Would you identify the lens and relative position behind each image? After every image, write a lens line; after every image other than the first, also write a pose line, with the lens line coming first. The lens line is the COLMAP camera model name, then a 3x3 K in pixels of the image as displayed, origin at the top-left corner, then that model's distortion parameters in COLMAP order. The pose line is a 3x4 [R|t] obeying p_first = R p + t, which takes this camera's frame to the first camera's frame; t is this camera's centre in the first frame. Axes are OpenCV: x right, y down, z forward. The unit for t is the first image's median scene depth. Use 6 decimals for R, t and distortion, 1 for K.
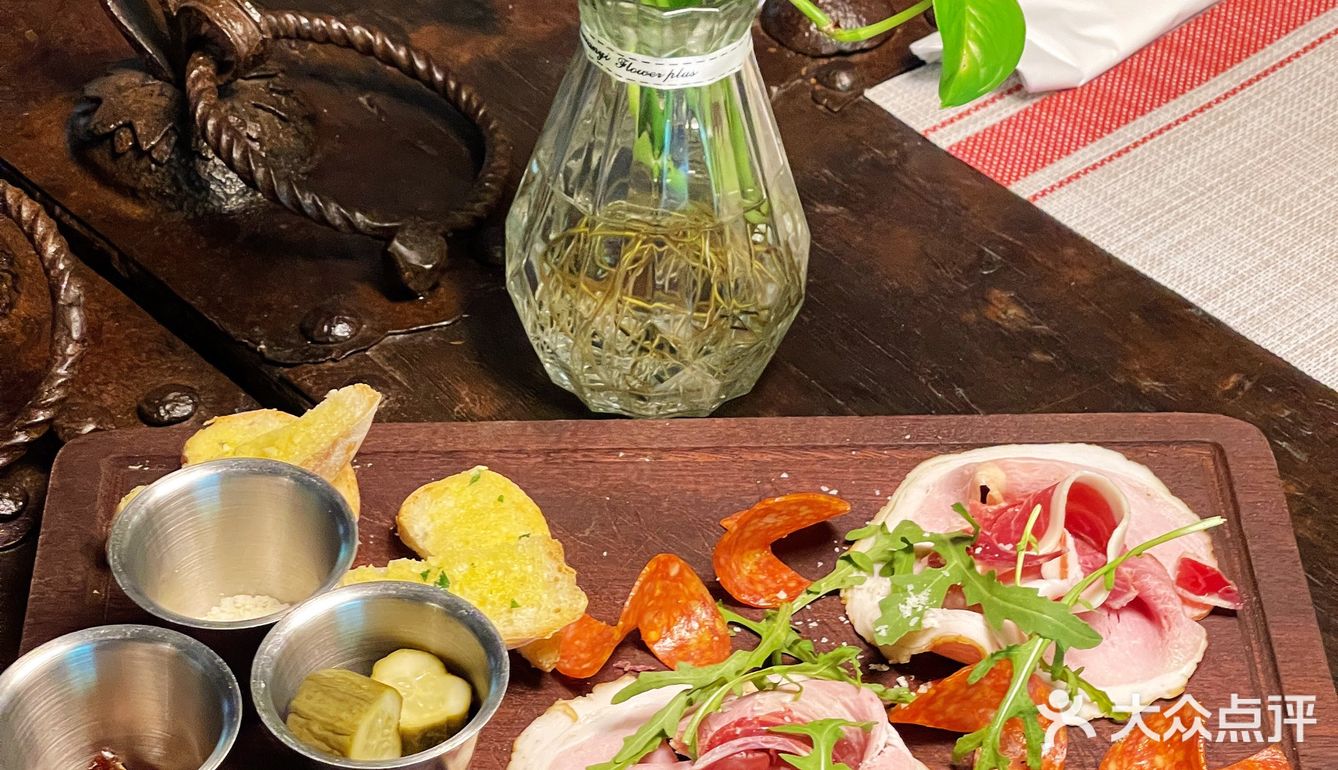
lens RADIAL K [[3060.2, 0, 669.0], [0, 3060.2, 385.0], [0, 0, 1]] dist [0.148337, 0.203502]
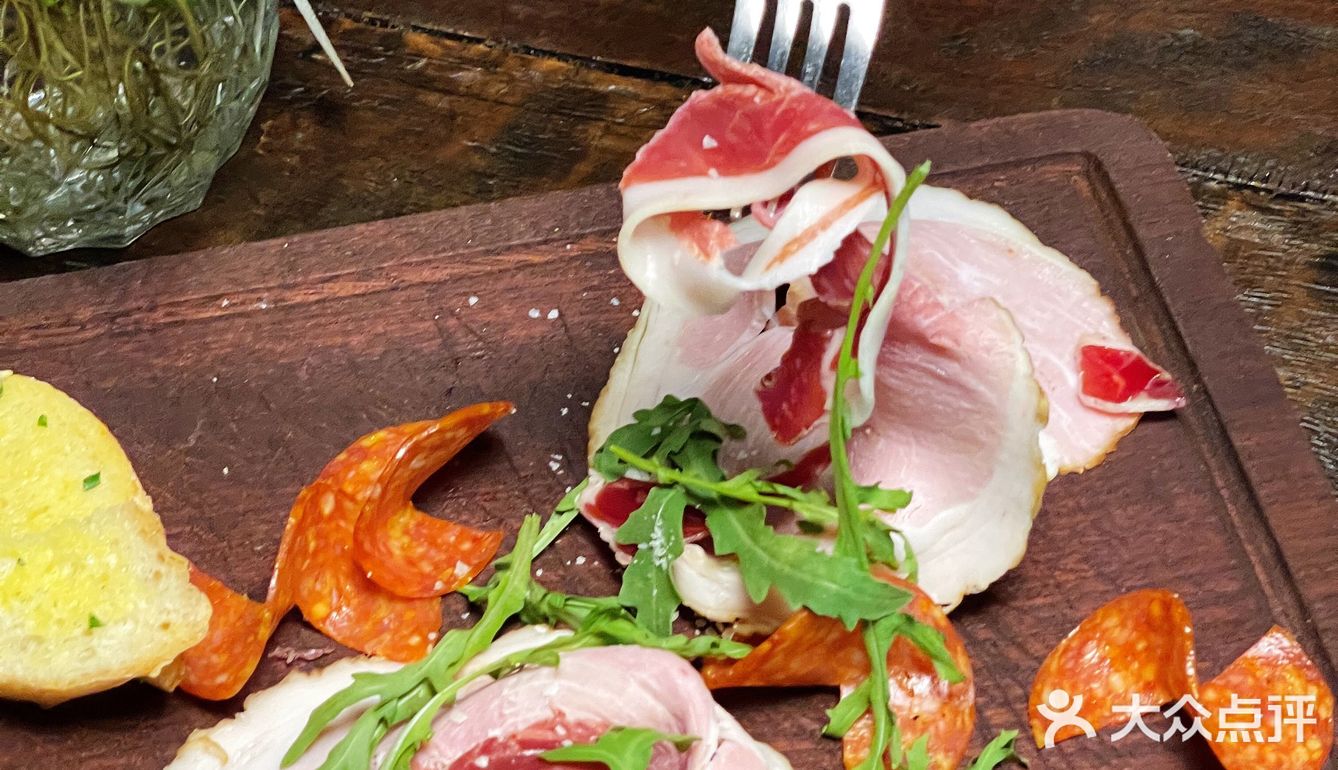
lens RADIAL K [[3060.2, 0, 669.0], [0, 3060.2, 385.0], [0, 0, 1]] dist [0.148337, 0.203502]
pose [[0.979367, -0.164224, 0.117775, -0.002335], [0.146209, 0.978112, 0.148052, -0.047592], [-0.139511, -0.127778, 0.981942, 0.352359]]
